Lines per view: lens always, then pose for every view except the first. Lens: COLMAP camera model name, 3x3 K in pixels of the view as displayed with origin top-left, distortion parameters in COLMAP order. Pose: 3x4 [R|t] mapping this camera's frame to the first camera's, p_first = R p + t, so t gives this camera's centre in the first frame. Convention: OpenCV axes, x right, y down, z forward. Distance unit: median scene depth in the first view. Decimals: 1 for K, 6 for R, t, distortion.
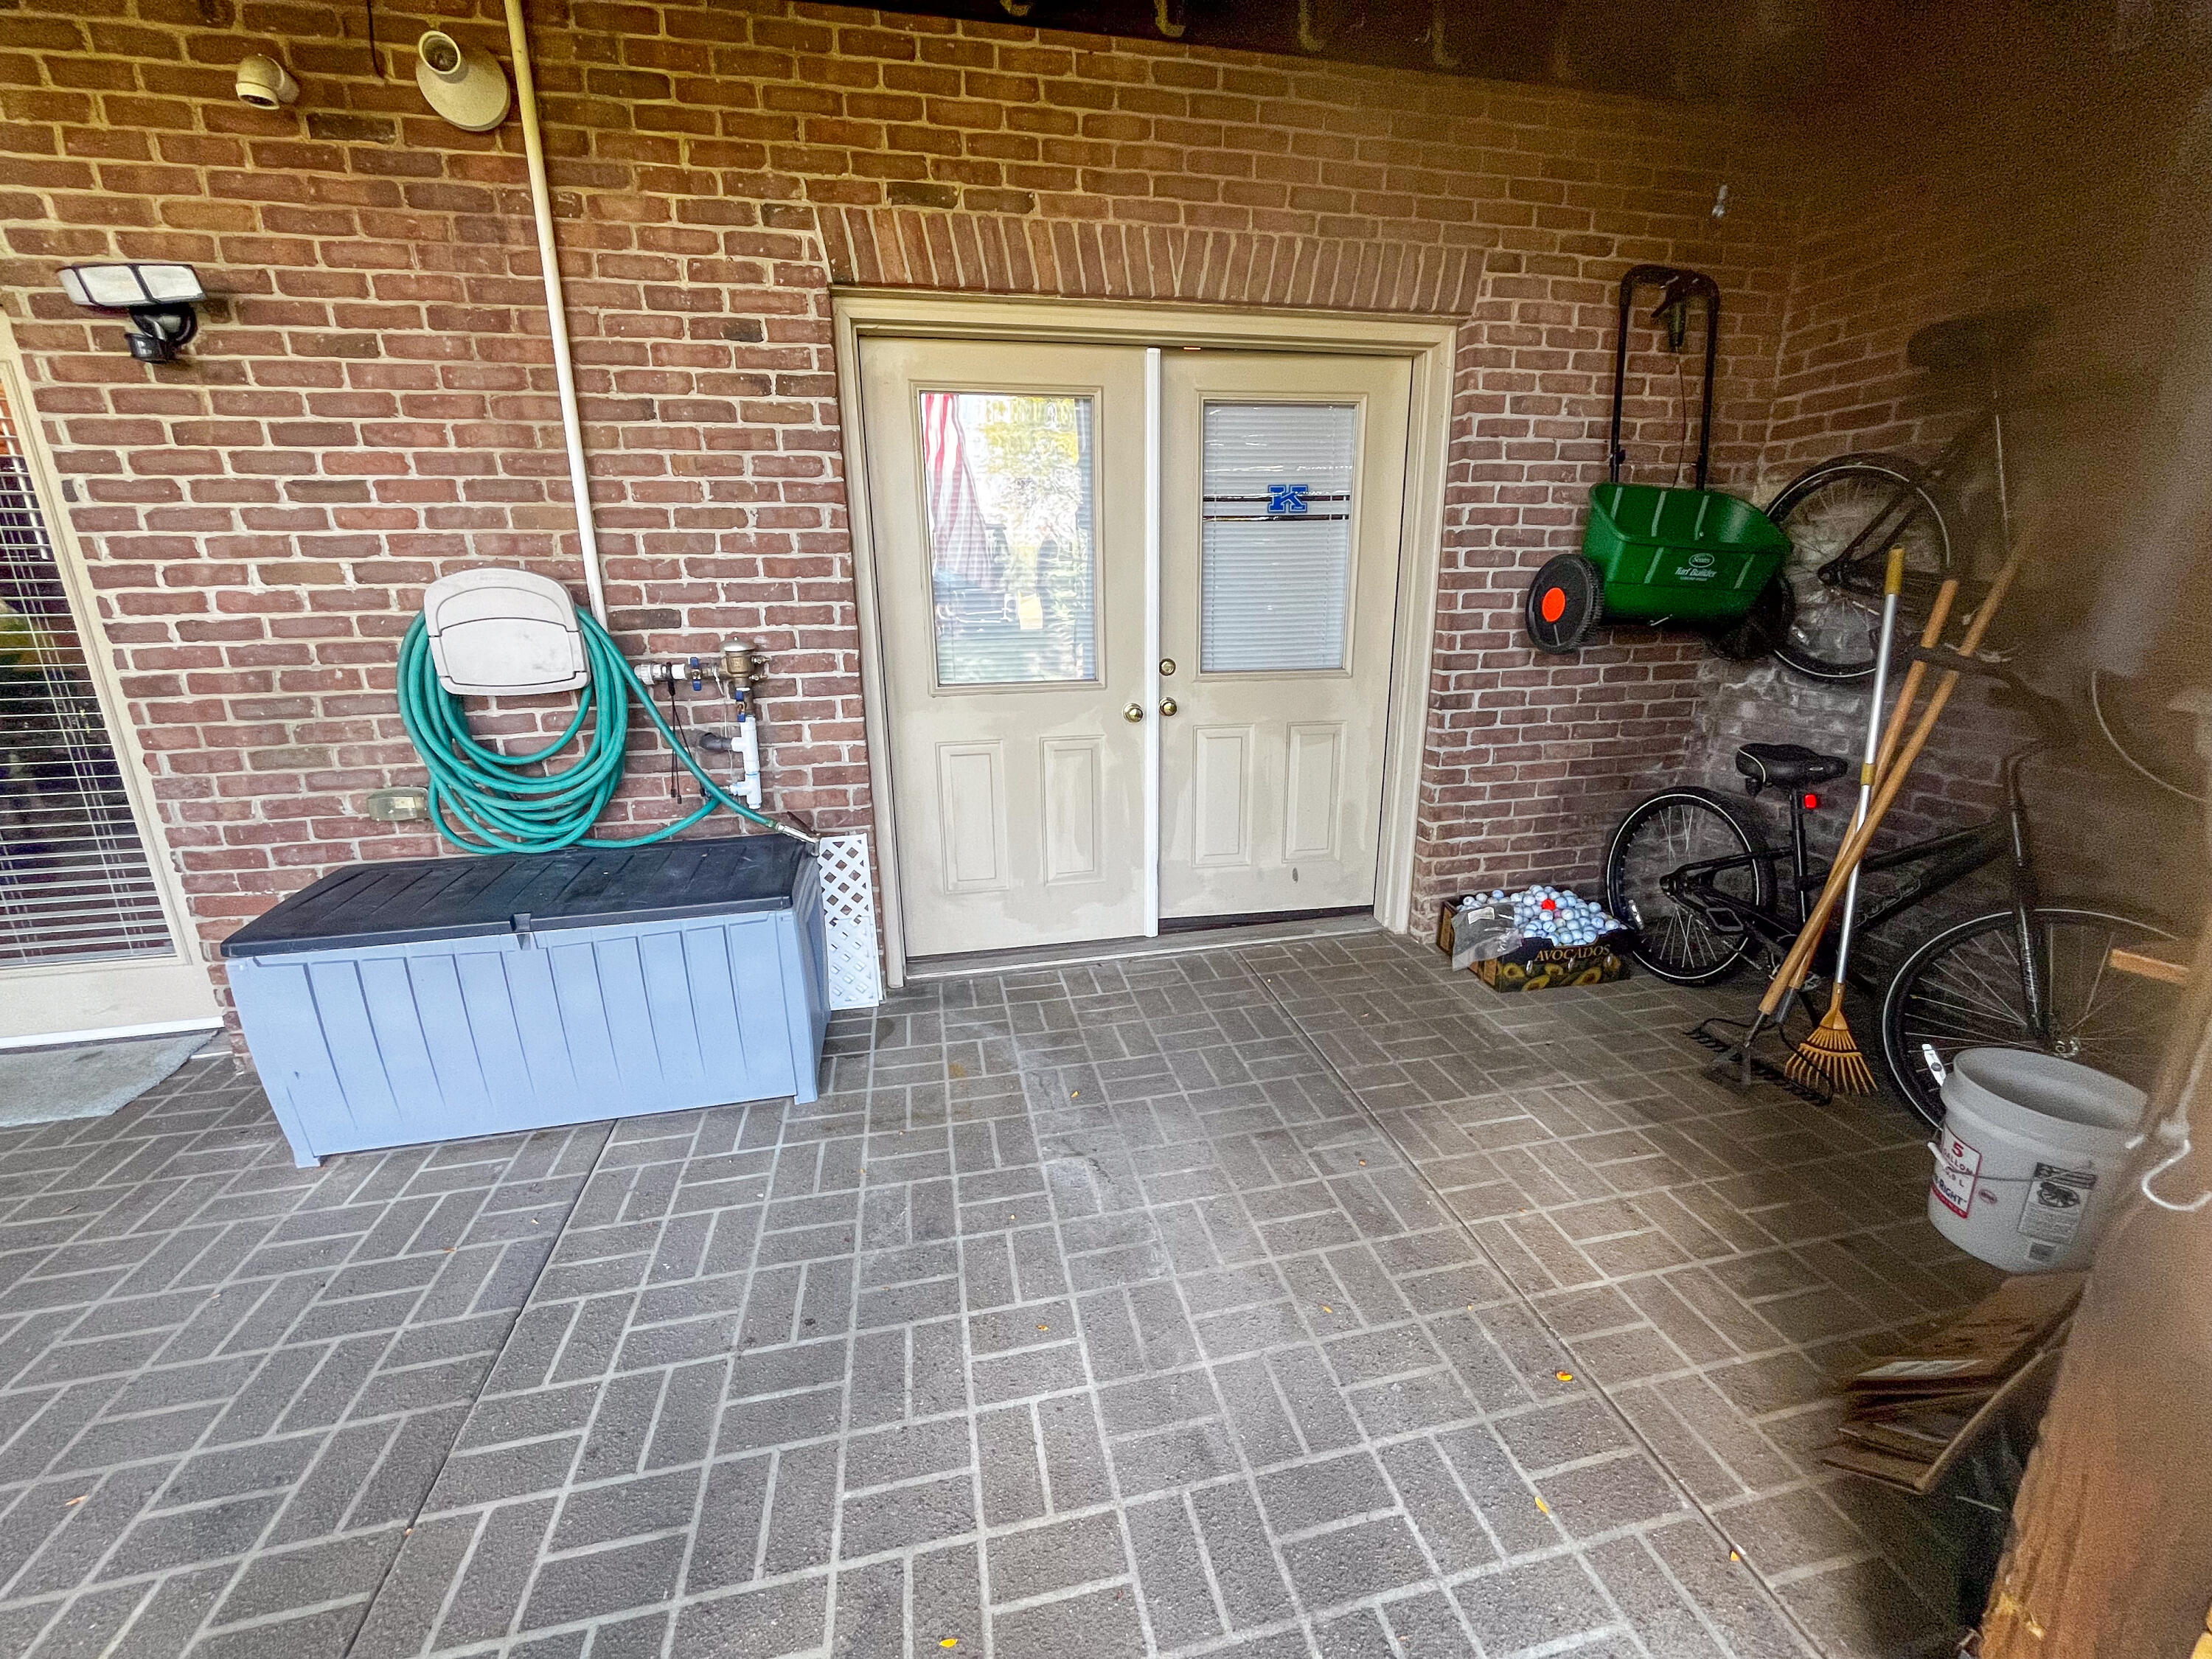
lens RADIAL K [[895.4, 0, 1110.1], [0, 895.4, 833.5], [0, 0, 1]] dist [-0.008566, 0.000451]
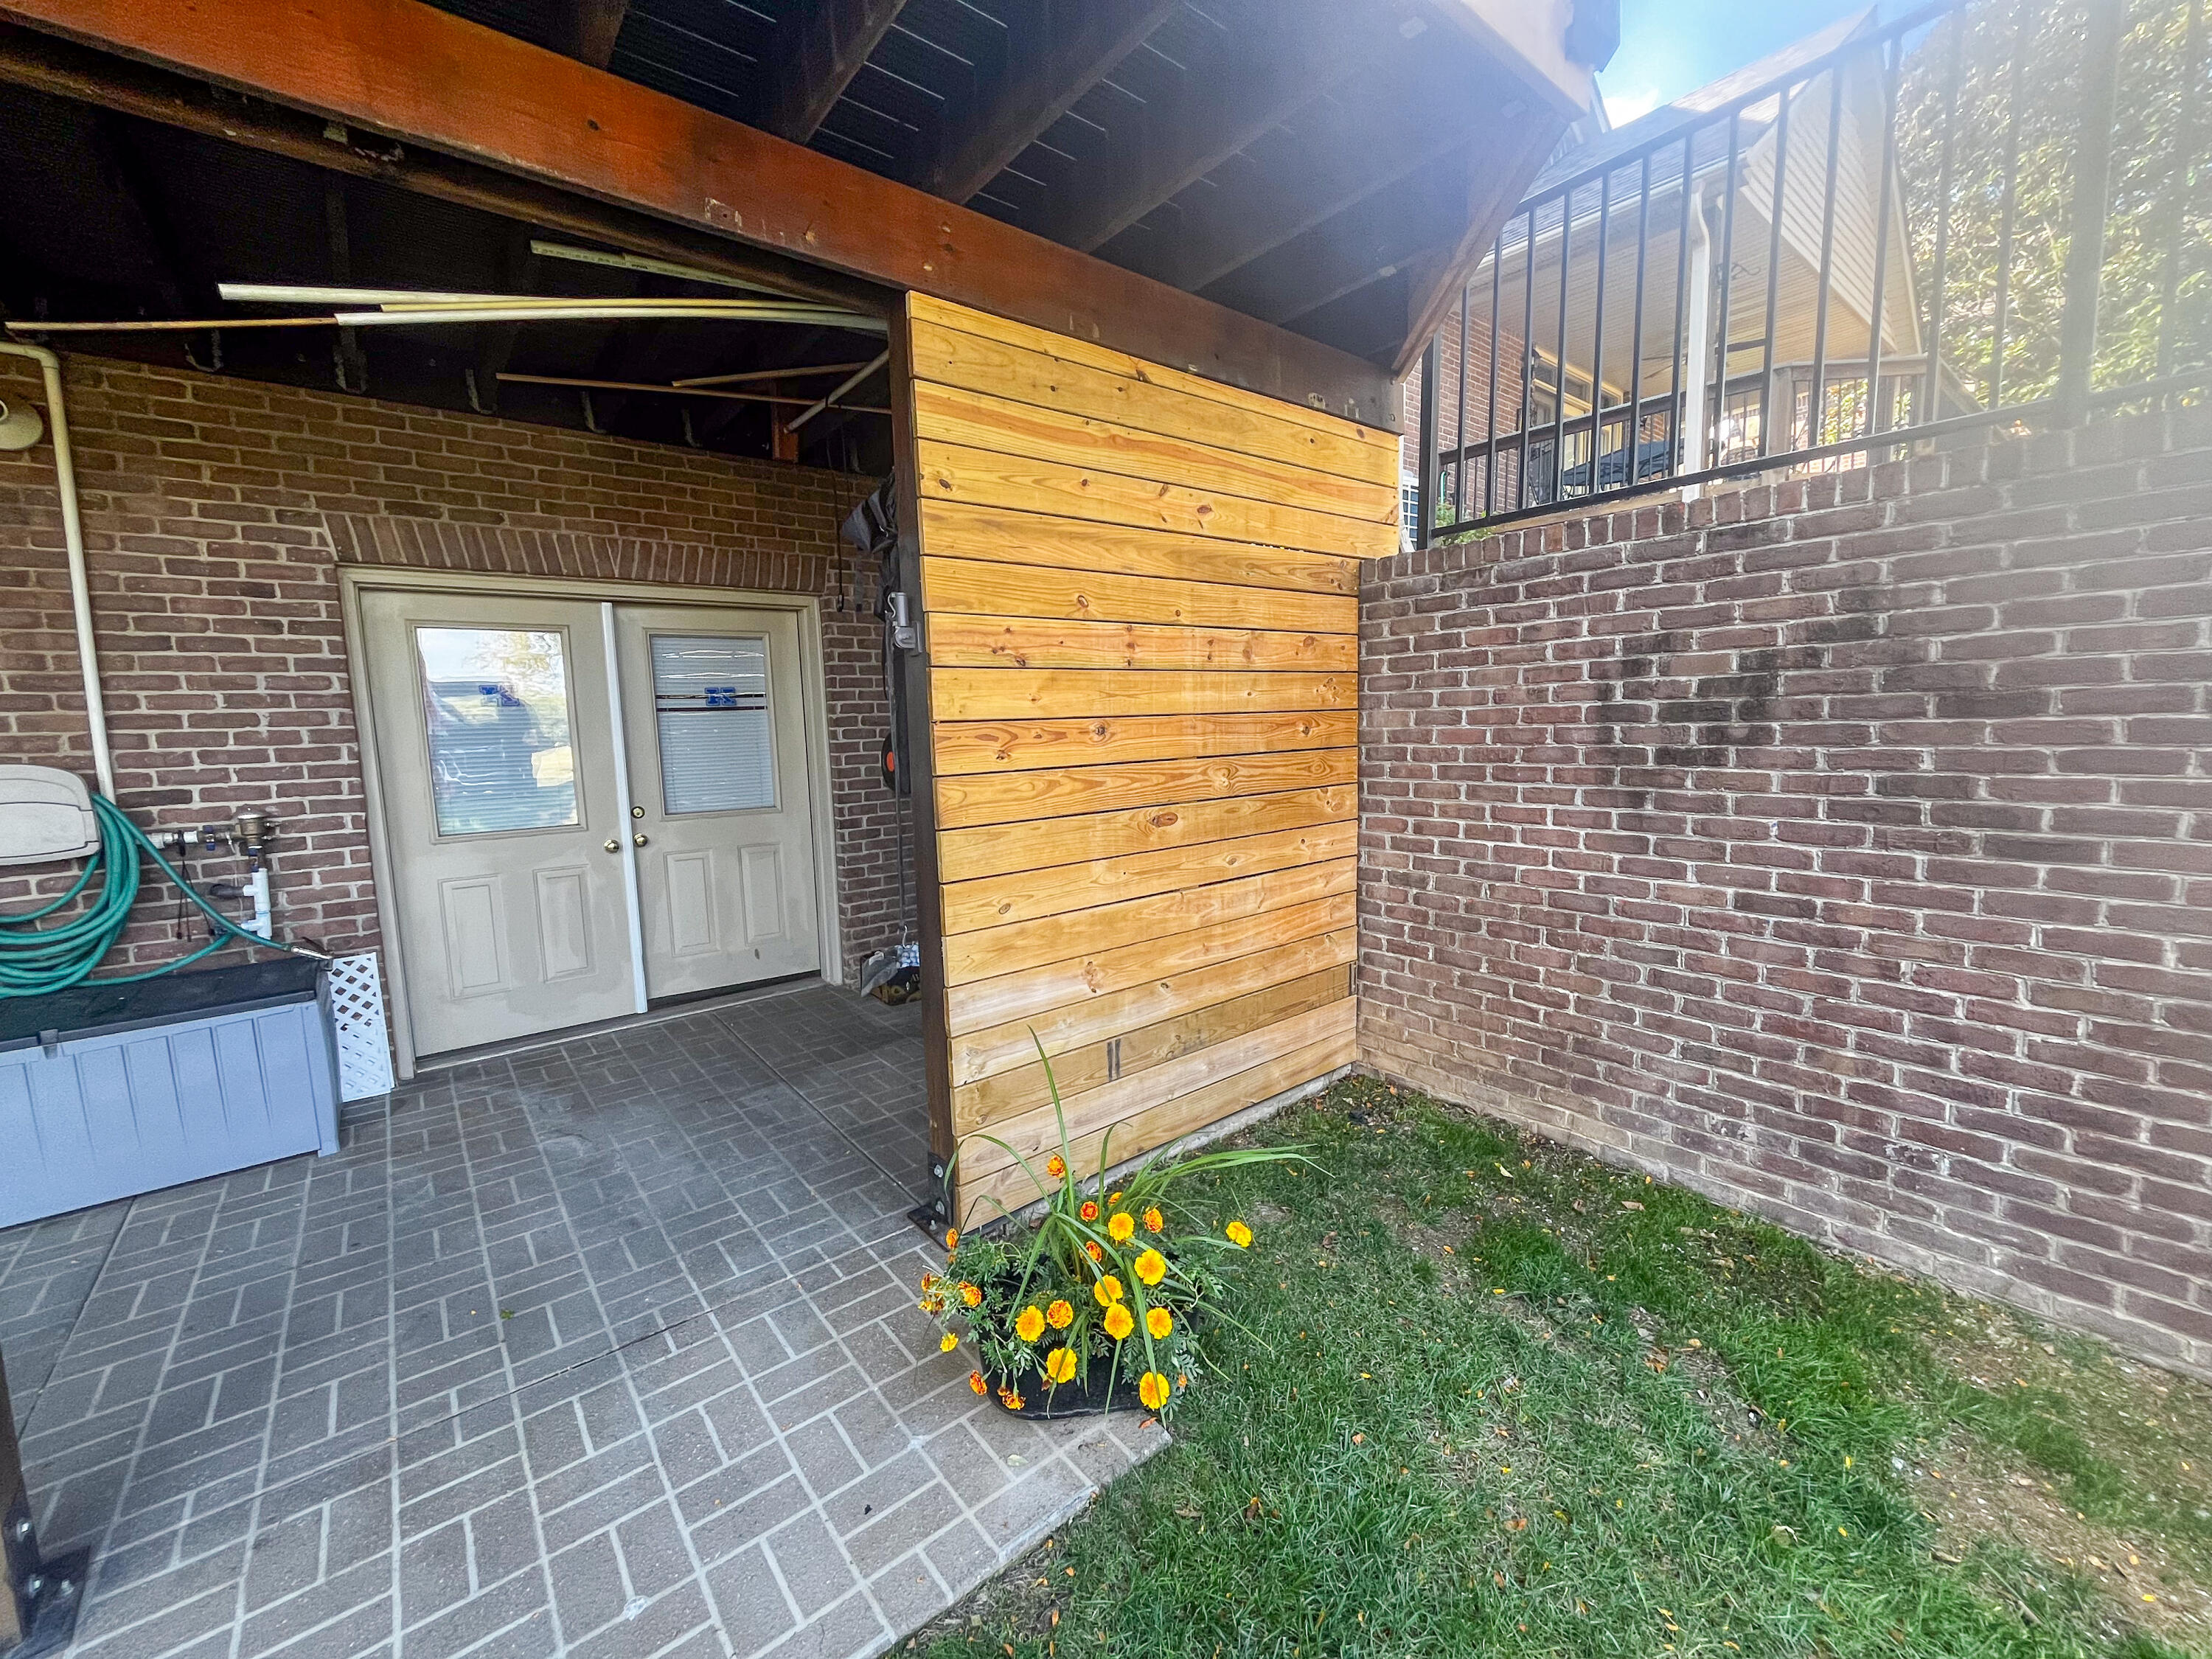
lens RADIAL K [[895.4, 0, 1111.8], [0, 895.4, 827.2], [0, 0, 1]] dist [-0.008566, 0.000451]
pose [[0.891551, -0.065814, 0.448113, 0.125183], [0.138796, 0.981485, -0.131993, 0.158795], [-0.431129, 0.179875, 0.884179, -0.707267]]
